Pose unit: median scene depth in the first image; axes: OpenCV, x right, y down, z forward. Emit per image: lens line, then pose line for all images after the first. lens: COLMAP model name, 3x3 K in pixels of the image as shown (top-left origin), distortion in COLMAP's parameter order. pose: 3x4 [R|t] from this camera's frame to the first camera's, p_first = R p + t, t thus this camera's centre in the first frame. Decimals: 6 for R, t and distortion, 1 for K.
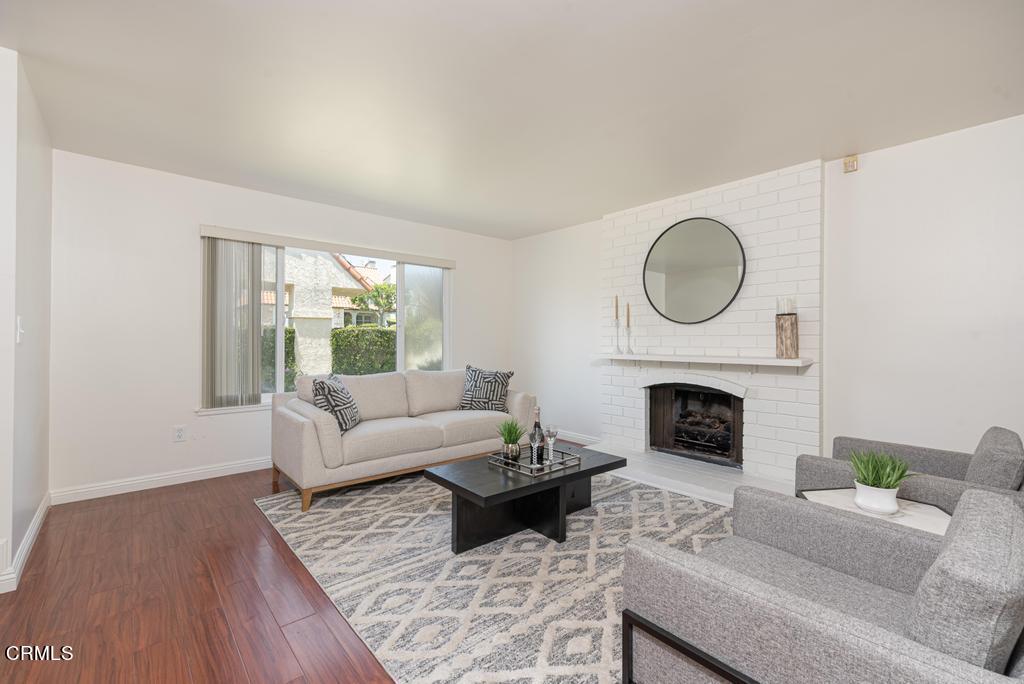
lens RADIAL K [[437.1, 0, 516.0], [0, 437.1, 339.4], [0, 0, 1]] dist [-0.018102, 0.002642]
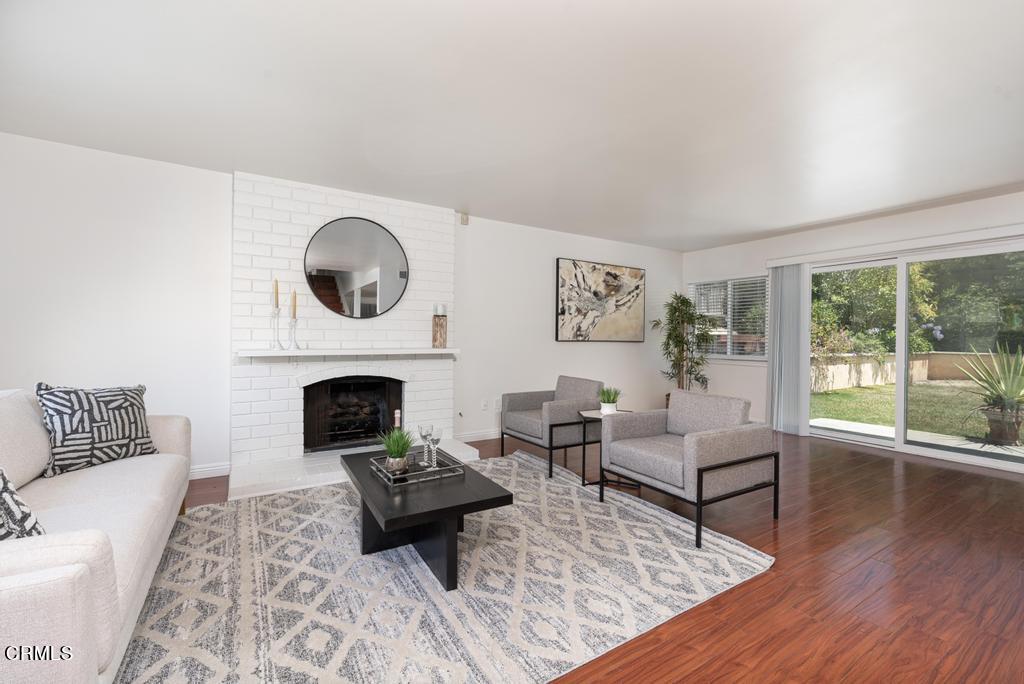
lens RADIAL K [[437.1, 0, 518.5], [0, 437.1, 338.8], [0, 0, 1]] dist [-0.018102, 0.002642]
pose [[0.154883, -0.009950, 0.987883, -0.626582], [-0.012722, 0.999846, 0.012065, -0.004479], [-0.987851, -0.014436, 0.154733, 0.497193]]
